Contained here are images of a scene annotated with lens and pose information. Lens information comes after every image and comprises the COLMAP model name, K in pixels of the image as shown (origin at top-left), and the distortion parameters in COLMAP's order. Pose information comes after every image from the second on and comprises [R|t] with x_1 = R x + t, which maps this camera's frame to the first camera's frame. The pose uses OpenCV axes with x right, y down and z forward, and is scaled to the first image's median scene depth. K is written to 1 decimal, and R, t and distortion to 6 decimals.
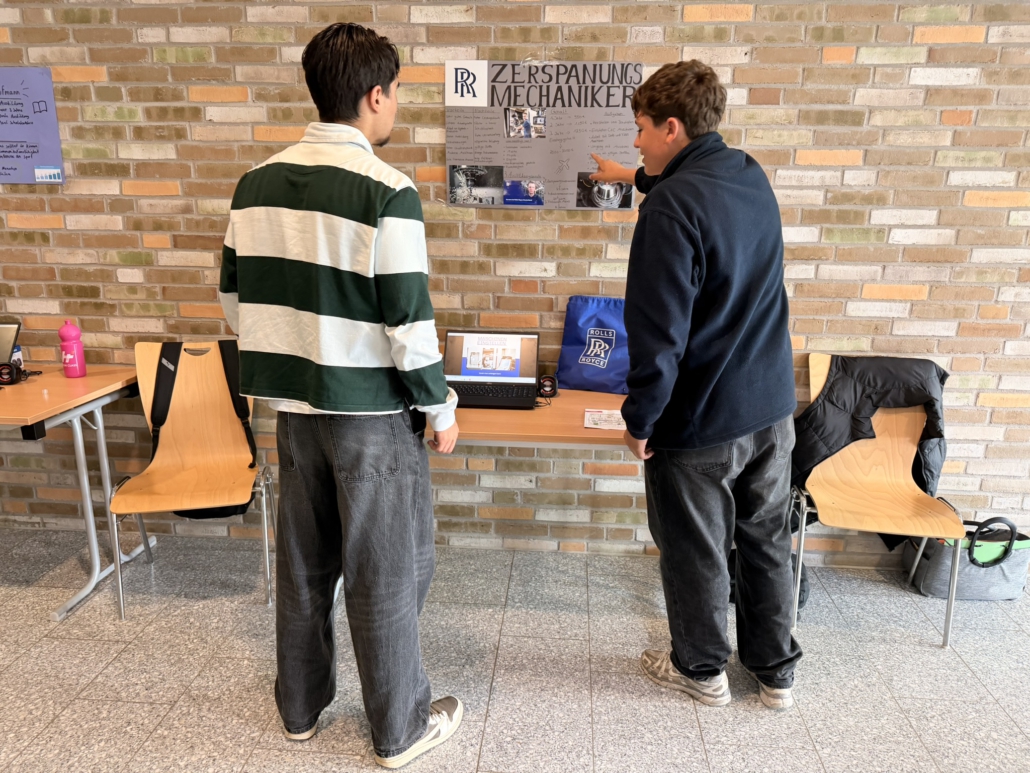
lens RADIAL K [[717.6, 0, 515.0], [0, 717.6, 386.5], [0, 0, 1]] dist [0.005515, -0.004880]
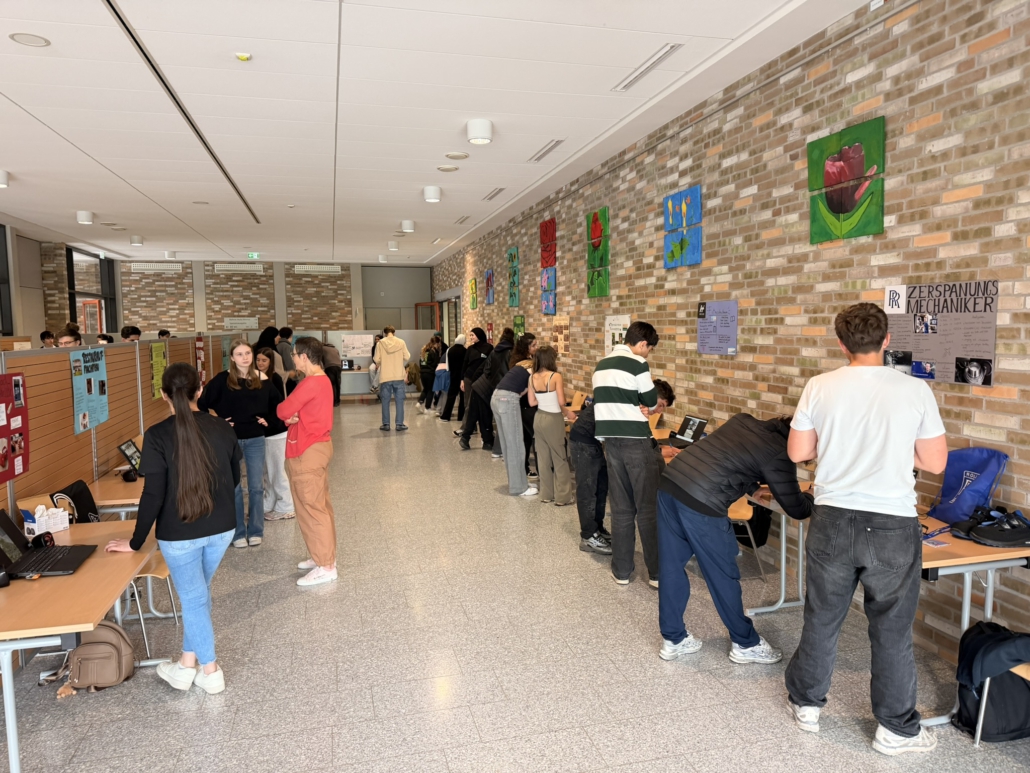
lens RADIAL K [[717.6, 0, 515.0], [0, 717.6, 386.5], [0, 0, 1]] dist [0.005515, -0.004880]
pose [[0.334381, 0.060857, -0.940471, 1.081309], [-0.209047, 0.977843, -0.011051, -0.053744], [0.918961, 0.200298, 0.339694, -0.219249]]
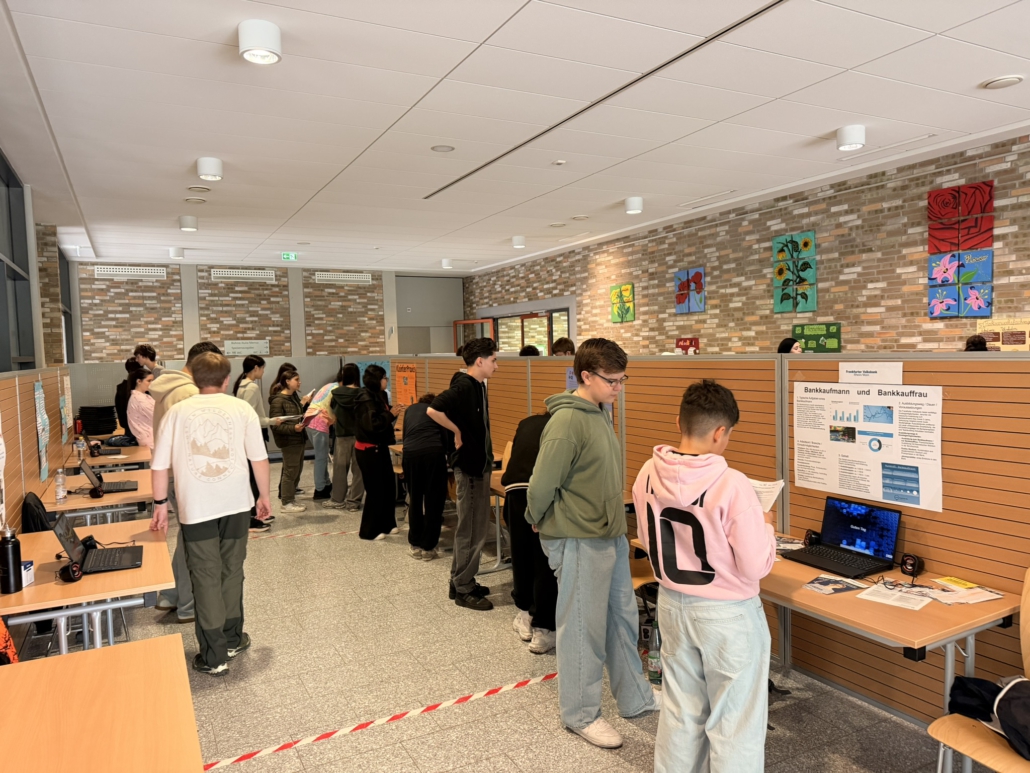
lens RADIAL K [[717.6, 0, 515.0], [0, 717.6, 386.5], [0, 0, 1]] dist [0.005515, -0.004880]
pose [[0.542212, 0.012750, -0.840145, -1.091405], [-0.165350, 0.981952, -0.091811, 0.289054], [0.823811, 0.188699, 0.534535, -1.675353]]
